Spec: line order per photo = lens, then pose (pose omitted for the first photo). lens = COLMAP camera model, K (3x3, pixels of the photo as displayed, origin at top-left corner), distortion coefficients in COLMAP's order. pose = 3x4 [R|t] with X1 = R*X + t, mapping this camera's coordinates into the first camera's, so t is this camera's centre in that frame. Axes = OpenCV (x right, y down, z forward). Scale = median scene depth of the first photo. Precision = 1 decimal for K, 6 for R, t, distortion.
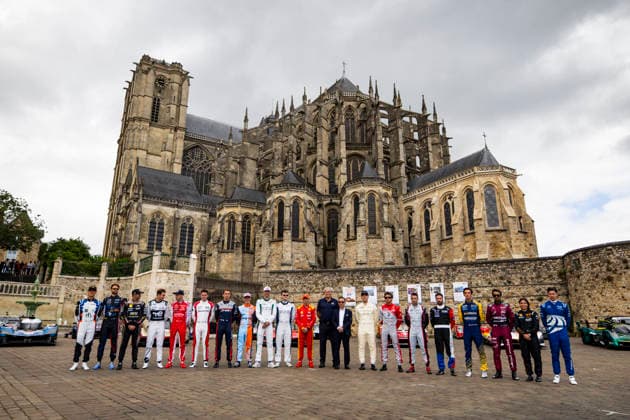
lens RADIAL K [[448.9, 0, 313.2], [0, 448.9, 194.4], [0, 0, 1]] dist [-0.002304, 0.000137]
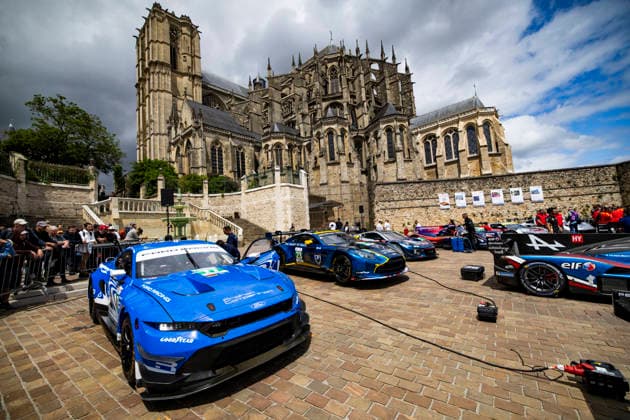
lens RADIAL K [[266.3, 0, 313.0], [0, 266.3, 207.9], [0, 0, 1]] dist [0.002436, 0.000338]
pose [[0.963524, -0.042524, 0.264220, -0.326785], [-0.014370, 0.977650, 0.209747, 0.068082], [-0.267234, -0.205894, 0.941379, 0.282732]]
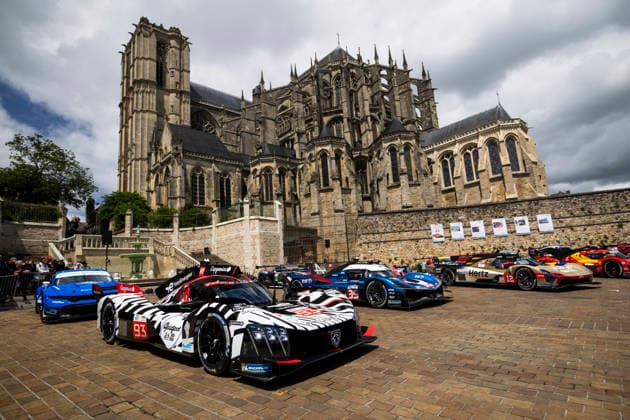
lens RADIAL K [[351.3, 0, 315.0], [0, 351.3, 210.0], [0, 0, 1]] dist [0.003019, -0.000297]
pose [[0.982461, -0.036983, 0.182763, -0.256763], [0.013727, 0.991819, 0.126912, 0.042582], [-0.185961, -0.122177, 0.974931, 0.164721]]
